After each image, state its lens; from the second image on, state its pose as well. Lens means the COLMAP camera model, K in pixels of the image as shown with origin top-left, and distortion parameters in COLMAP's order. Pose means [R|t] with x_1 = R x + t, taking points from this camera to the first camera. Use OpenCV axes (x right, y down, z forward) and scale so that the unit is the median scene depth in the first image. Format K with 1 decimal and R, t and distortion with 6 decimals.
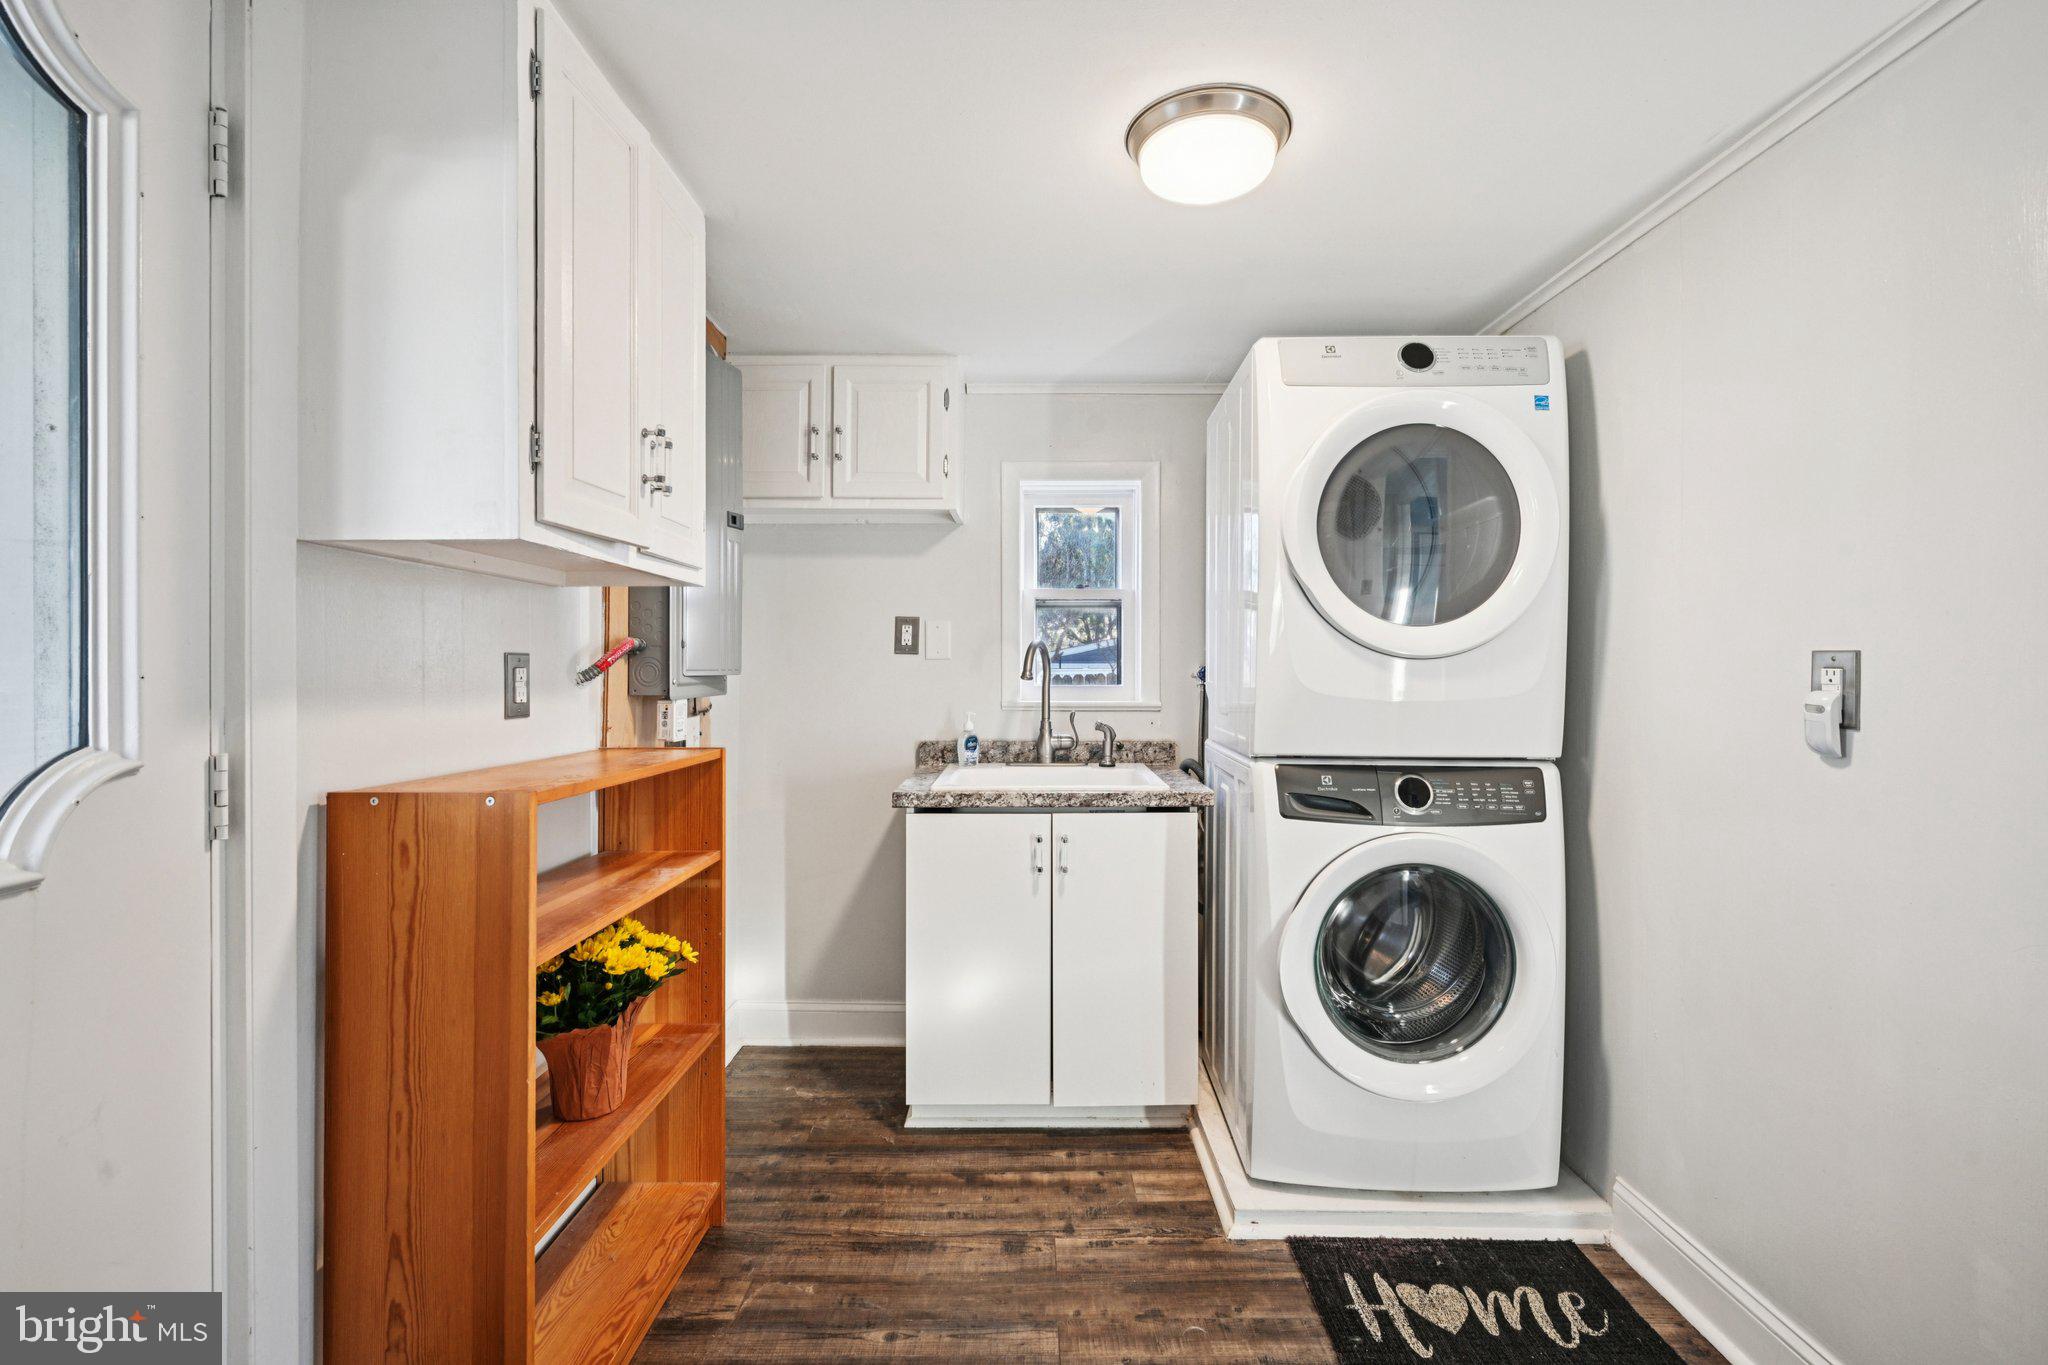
lens RADIAL K [[908.7, 0, 1025.7], [0, 908.7, 674.5], [0, 0, 1]] dist [0.002511, -0.000730]
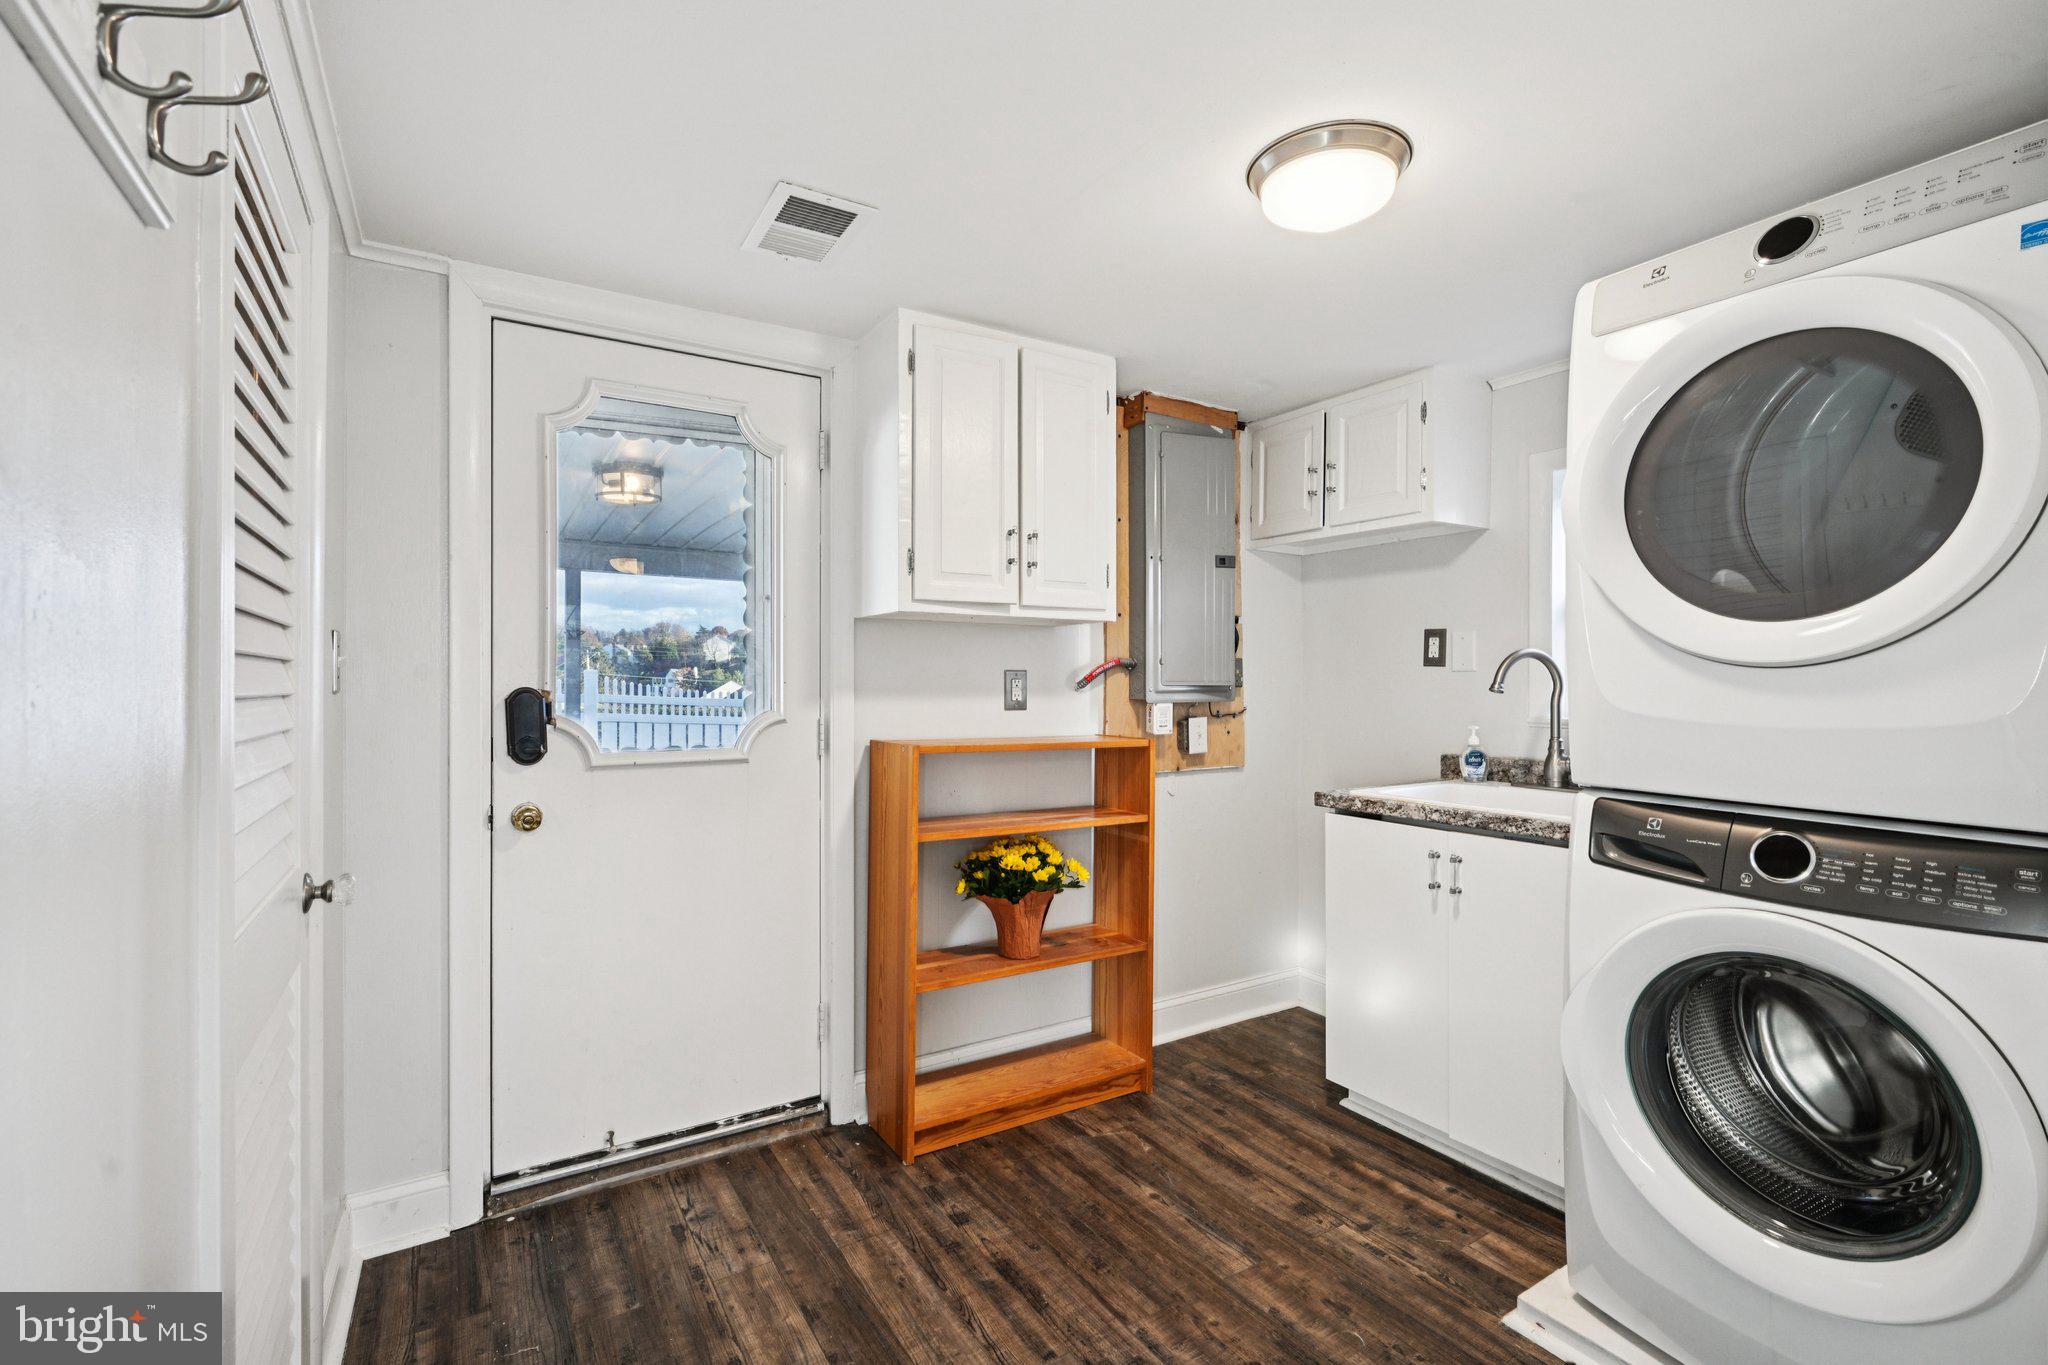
lens RADIAL K [[908.7, 0, 1025.9], [0, 908.7, 682.7], [0, 0, 1]] dist [0.002511, -0.000730]
pose [[0.534349, 0.003441, -0.845257, 0.653487], [-0.008186, 0.999966, -0.001104, 0.000420], [0.845224, 0.007509, 0.534359, 0.115015]]
